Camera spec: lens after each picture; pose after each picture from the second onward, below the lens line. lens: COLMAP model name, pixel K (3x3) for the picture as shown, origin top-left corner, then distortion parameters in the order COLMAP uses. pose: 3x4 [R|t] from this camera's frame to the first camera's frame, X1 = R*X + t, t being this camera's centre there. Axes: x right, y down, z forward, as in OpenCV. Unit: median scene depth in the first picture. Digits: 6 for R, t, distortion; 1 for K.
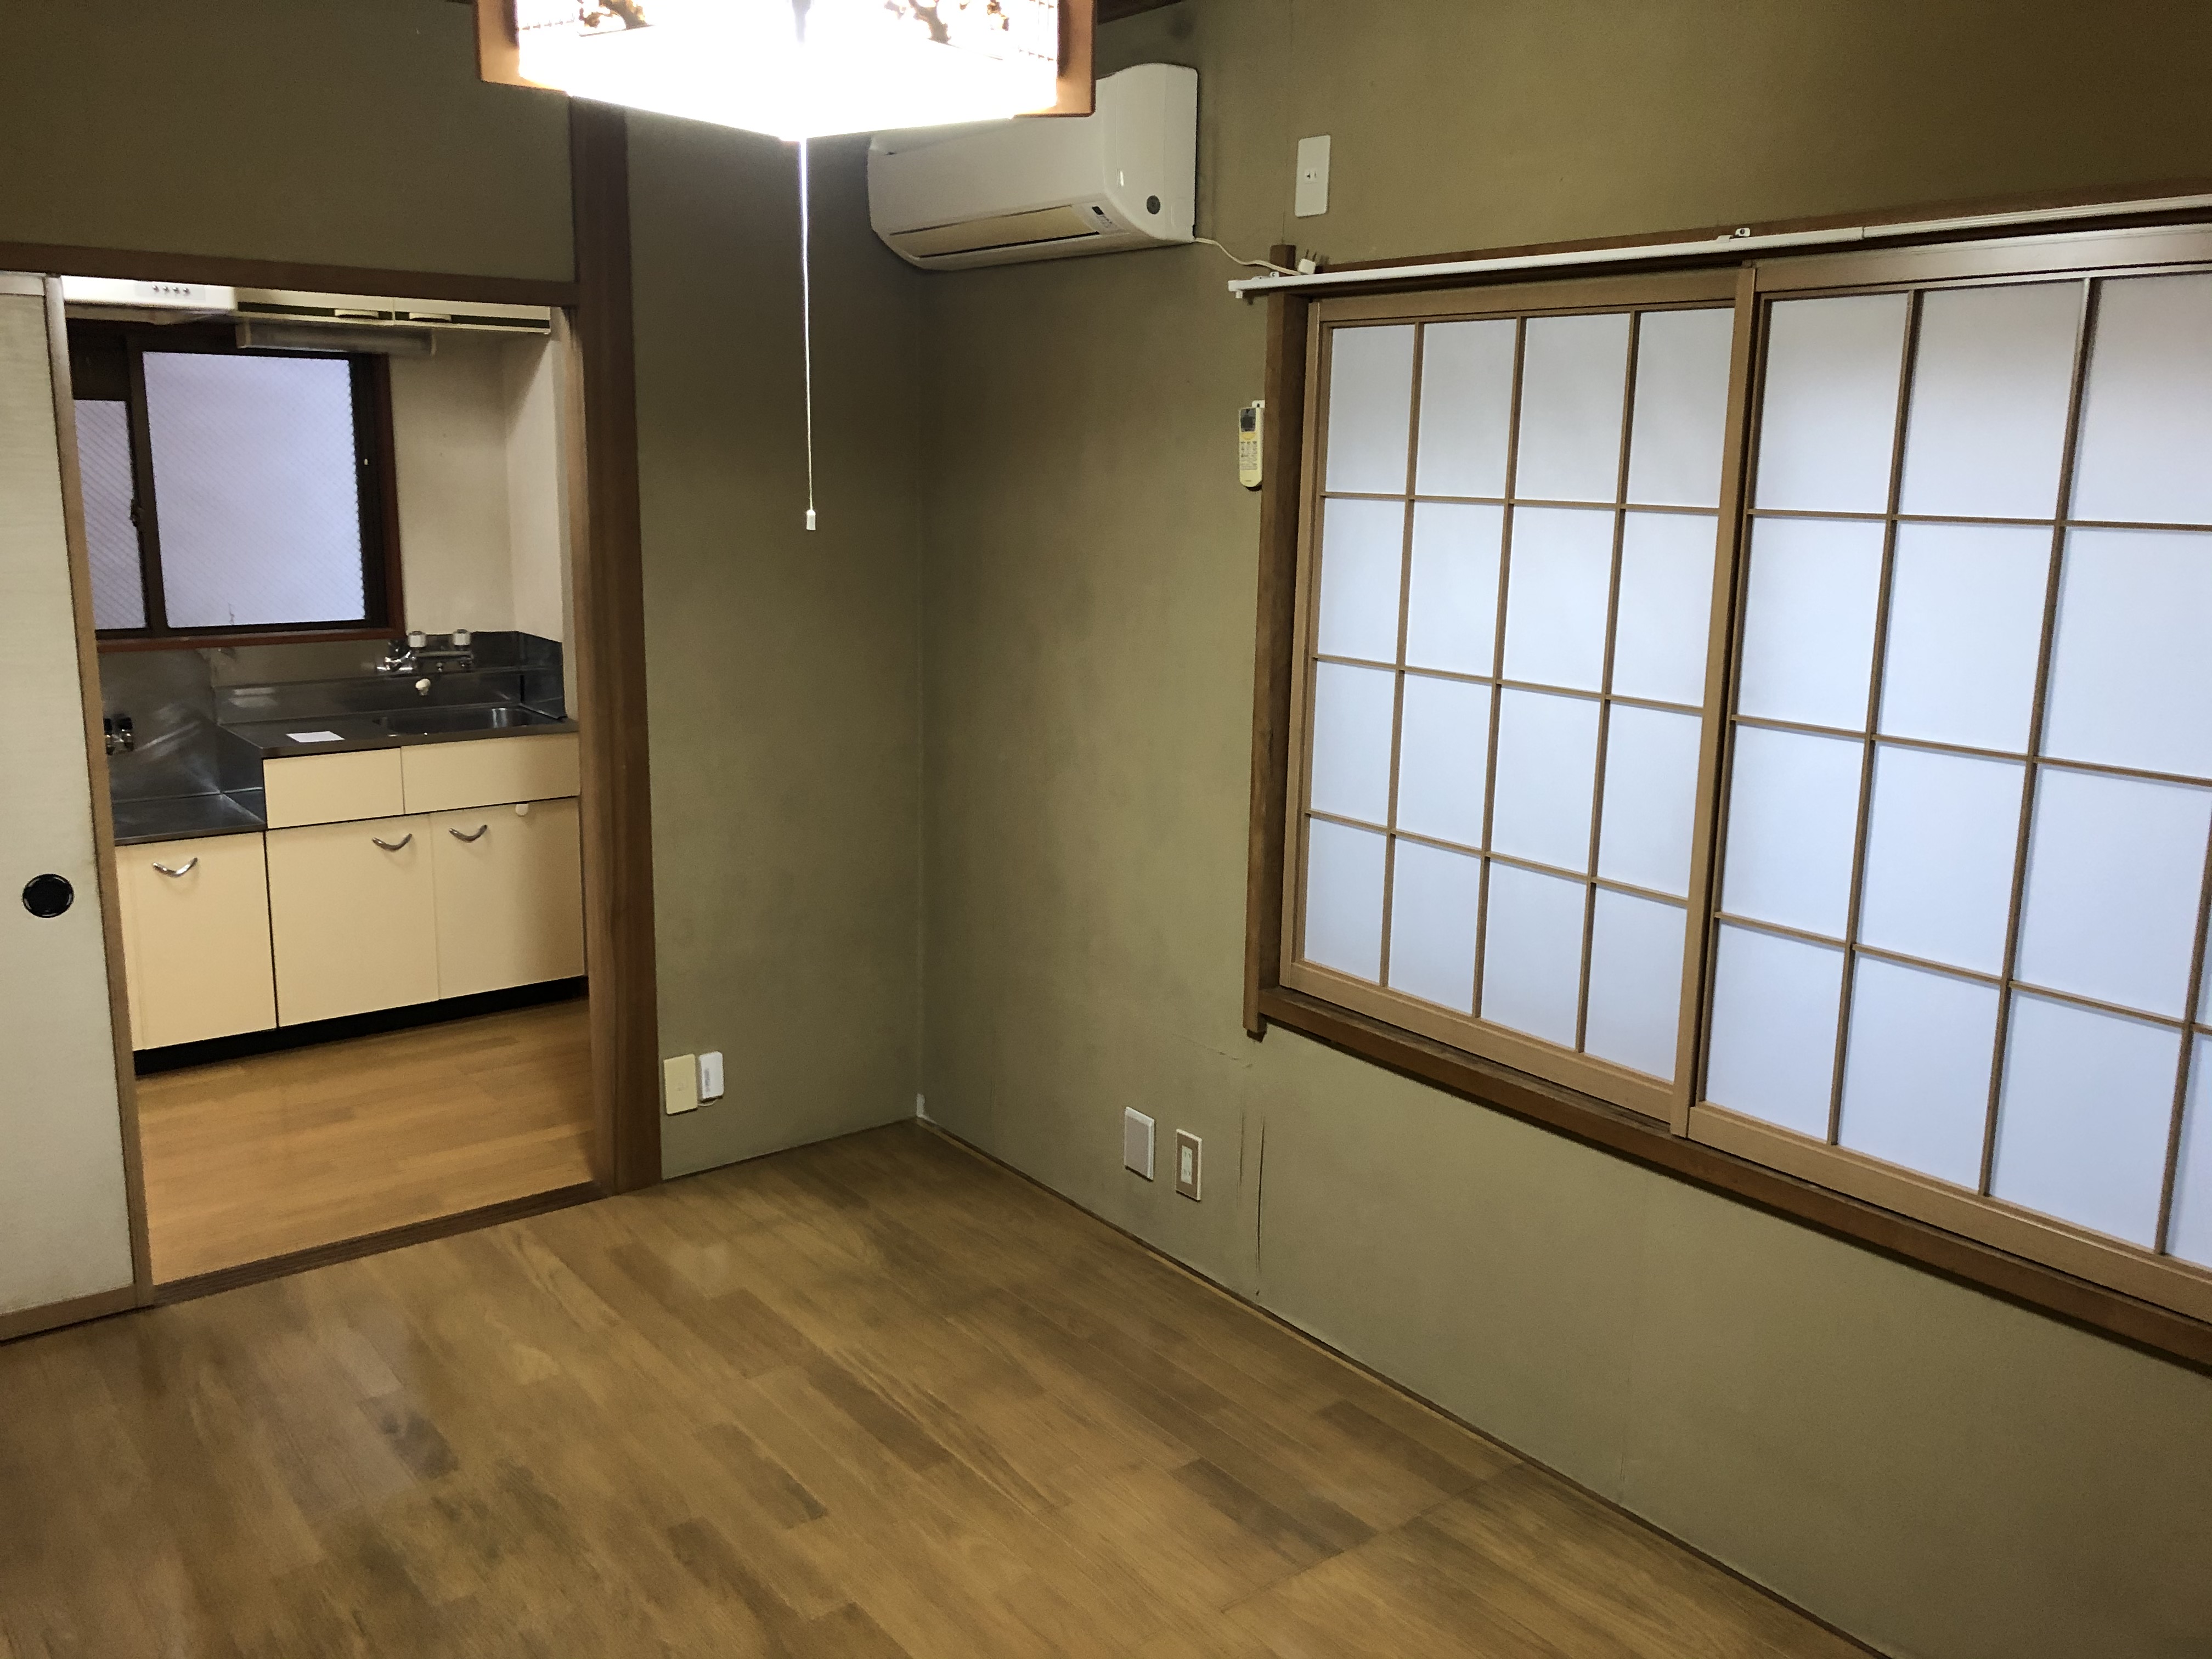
lens RADIAL K [[1794.9, 0, 1057.1], [0, 1794.9, 797.8], [0, 0, 1]] dist [0.007073, -0.000574]
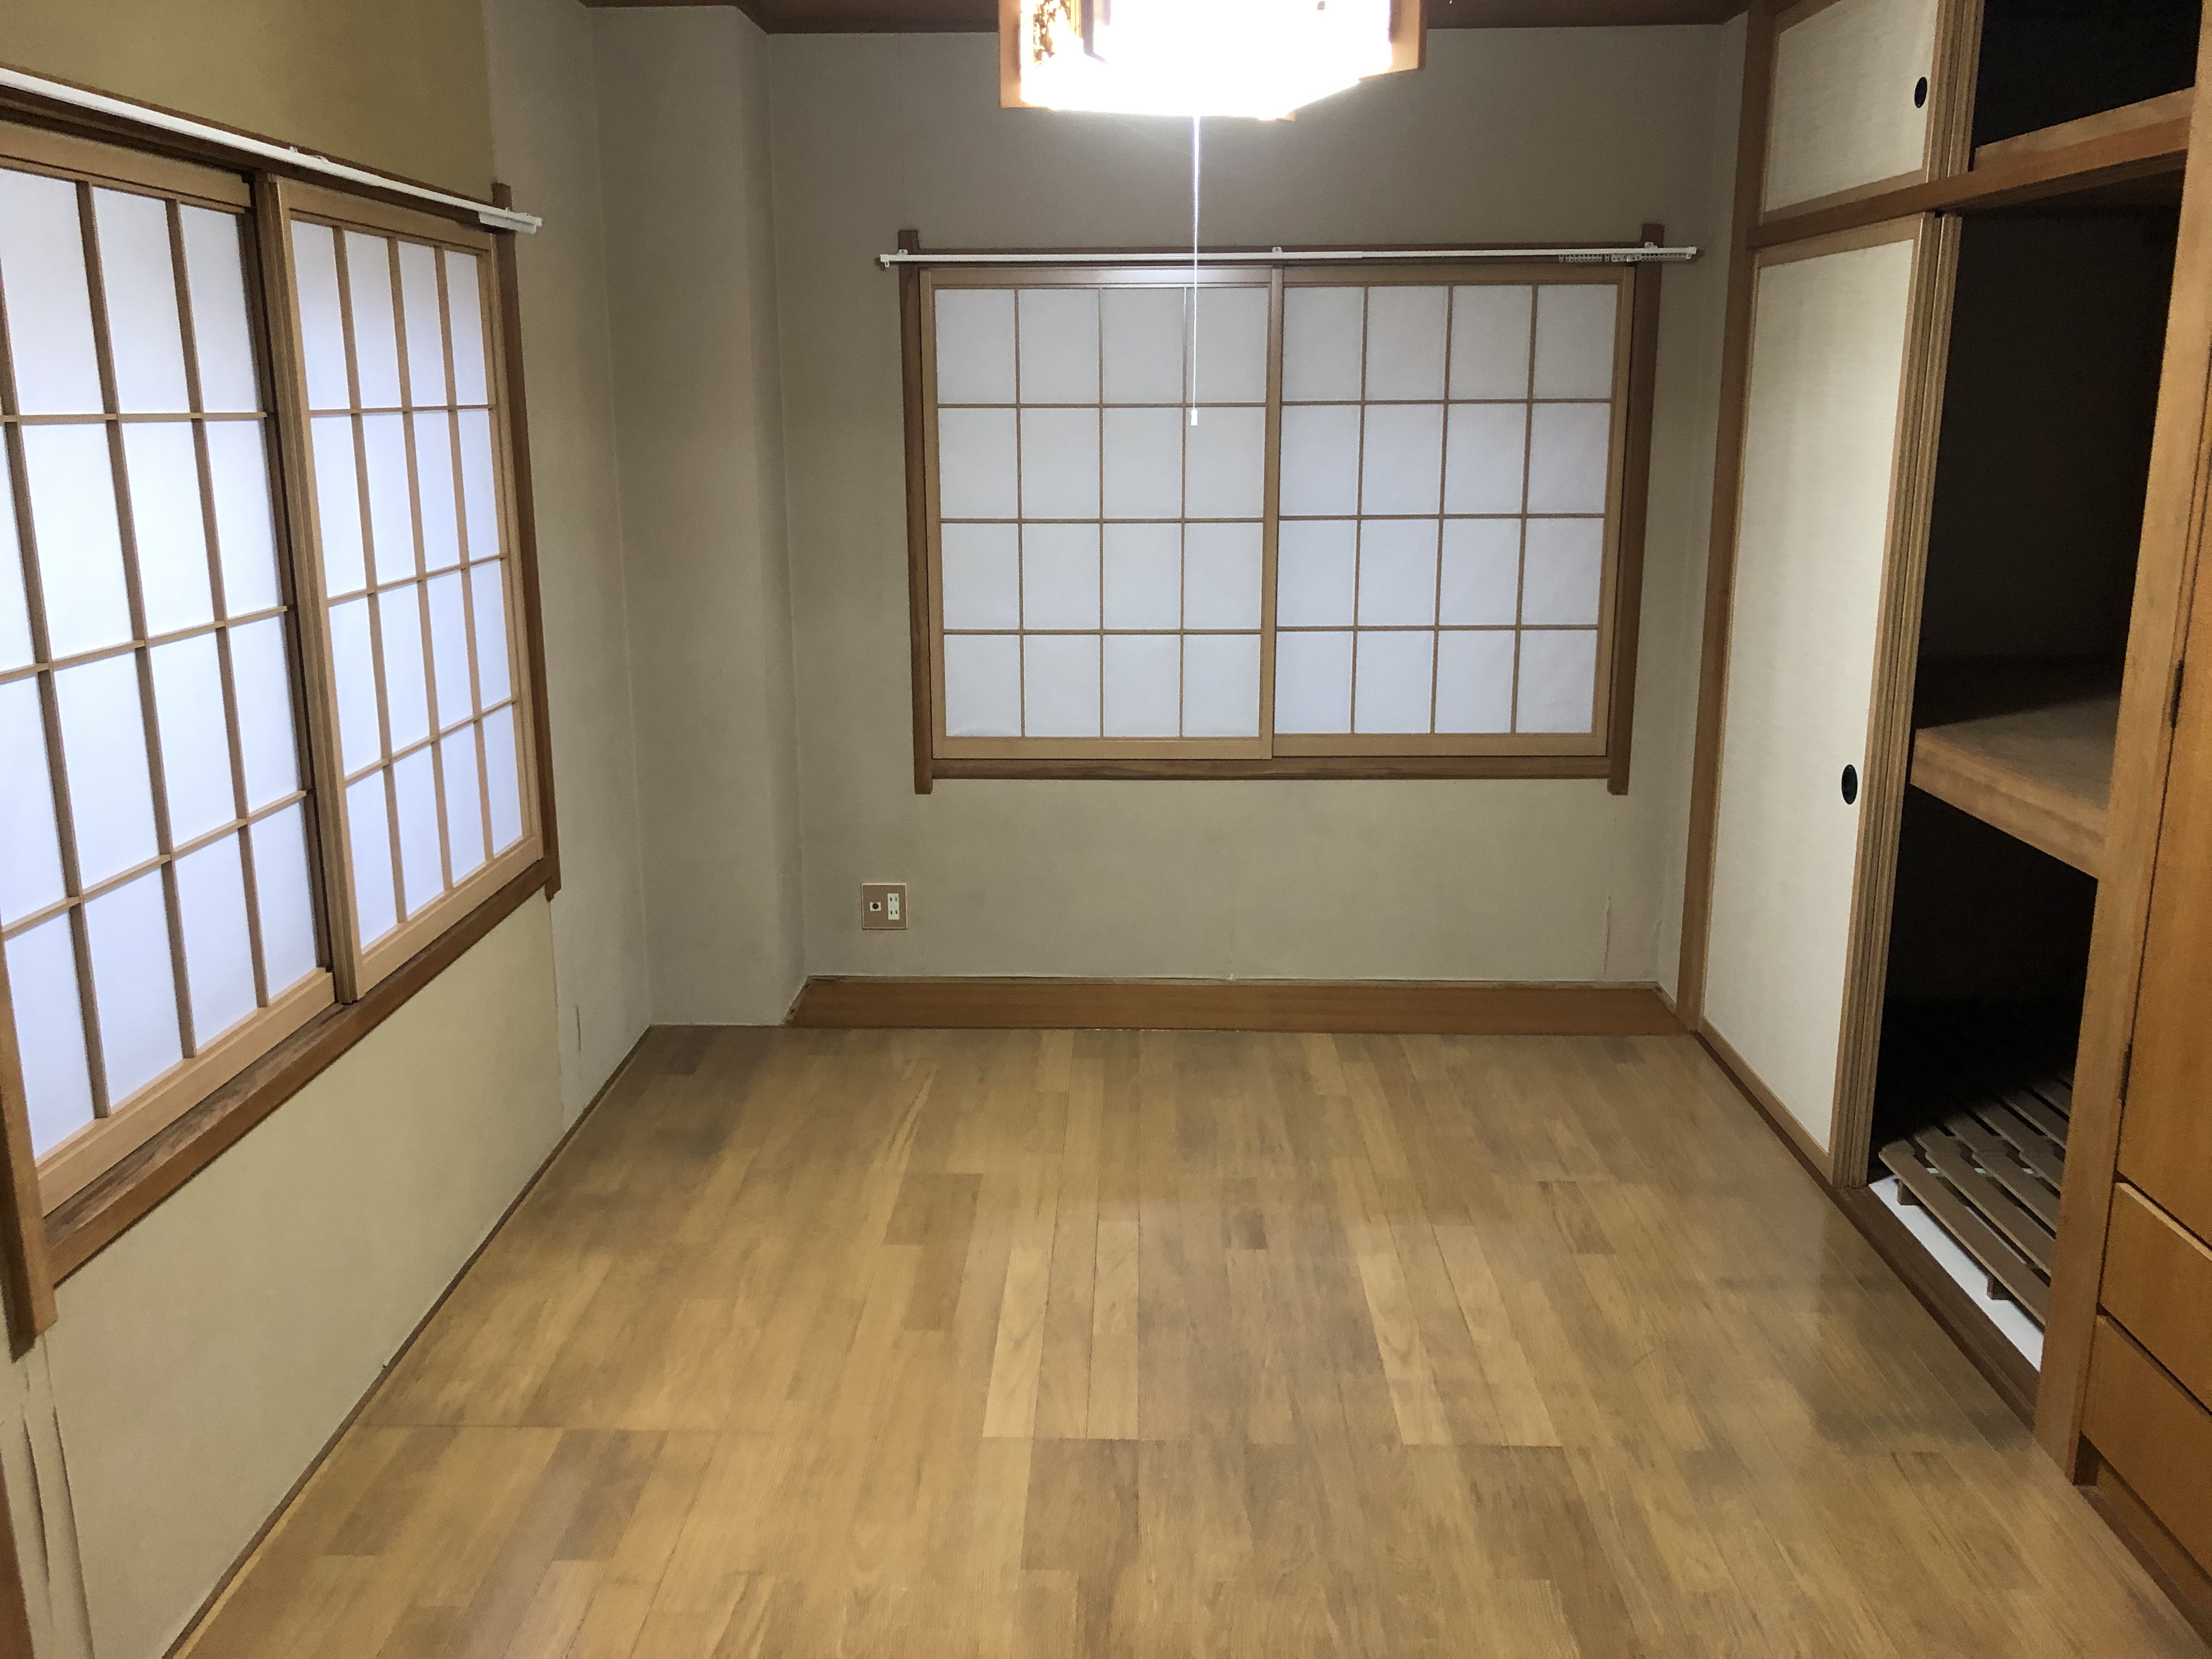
lens RADIAL K [[1823.3, 0, 1094.0], [0, 1823.3, 822.4], [0, 0, 1]] dist [0.037935, -0.039434]
pose [[-0.783052, -0.153234, 0.602784, -0.643061], [0.111026, 0.919168, 0.377893, -0.274382], [-0.611966, 0.362835, -0.702744, 1.450252]]
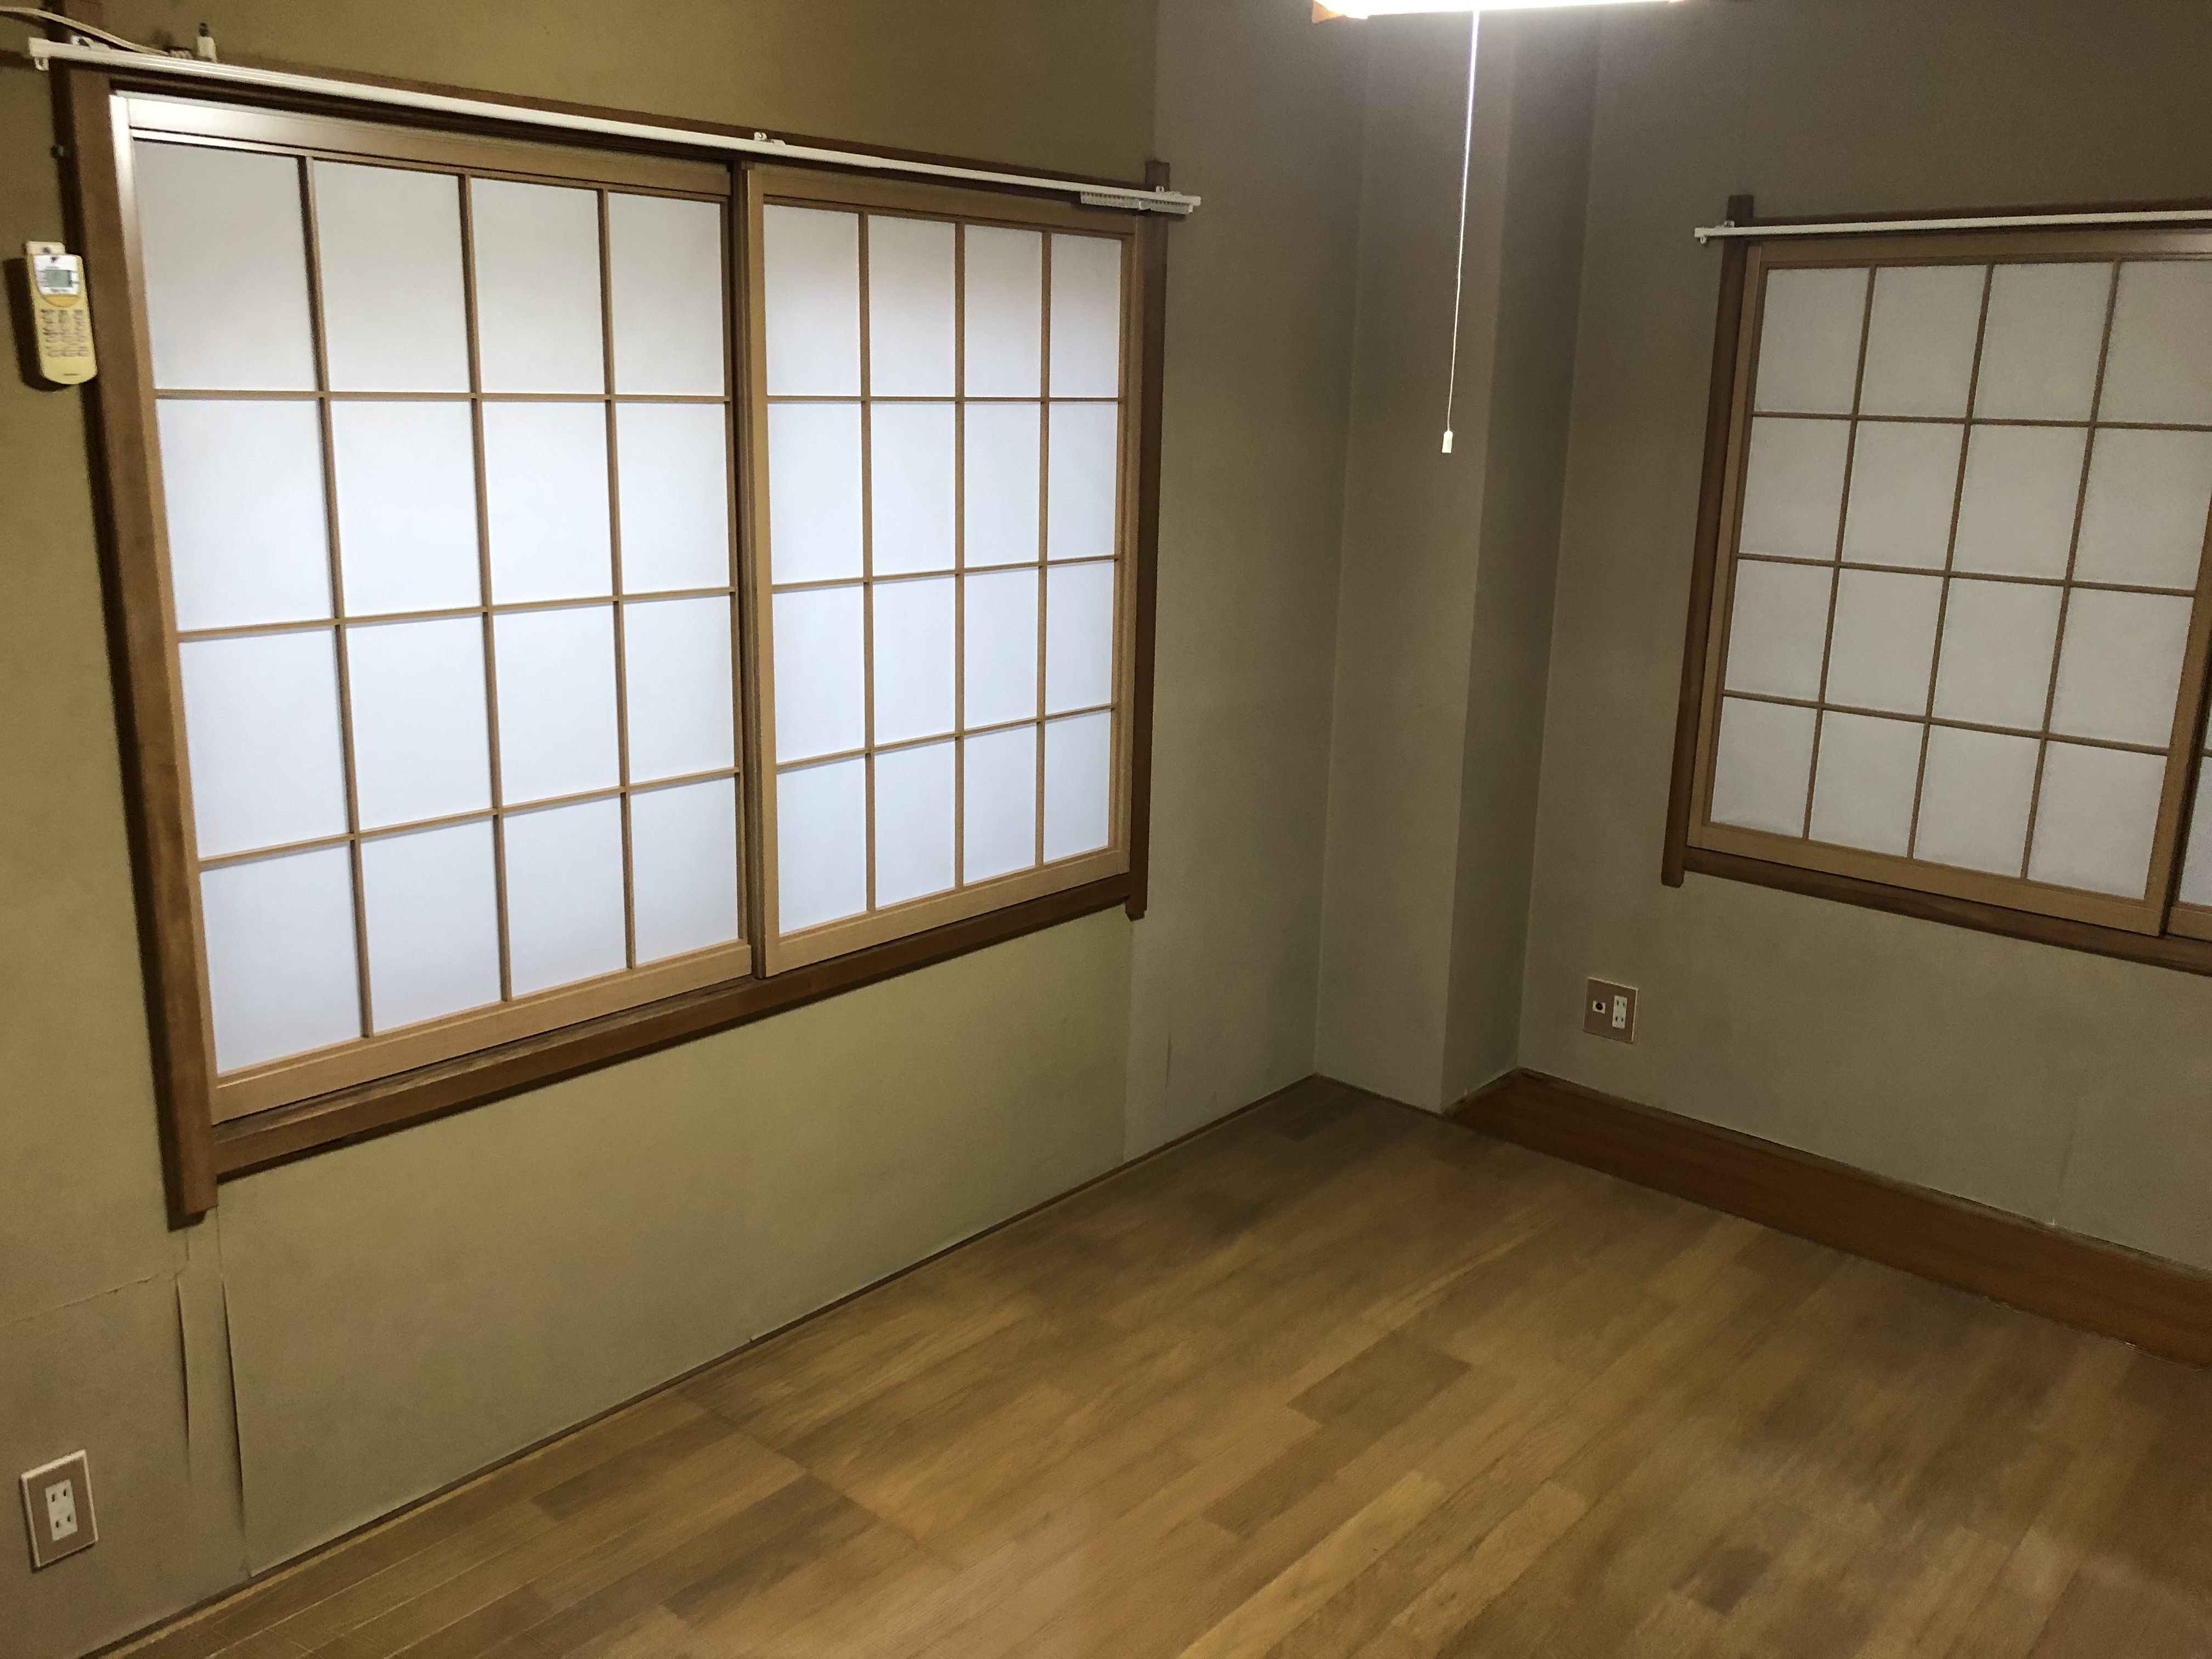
lens RADIAL K [[1839.0, 0, 1074.6], [0, 1839.0, 809.9], [0, 0, 1]] dist [0.000629, -0.003604]
pose [[-0.200689, -0.246343, 0.948177, -0.715696], [0.160081, 0.946613, 0.279819, -0.188634], [-0.966488, 0.207942, -0.150539, 0.953787]]
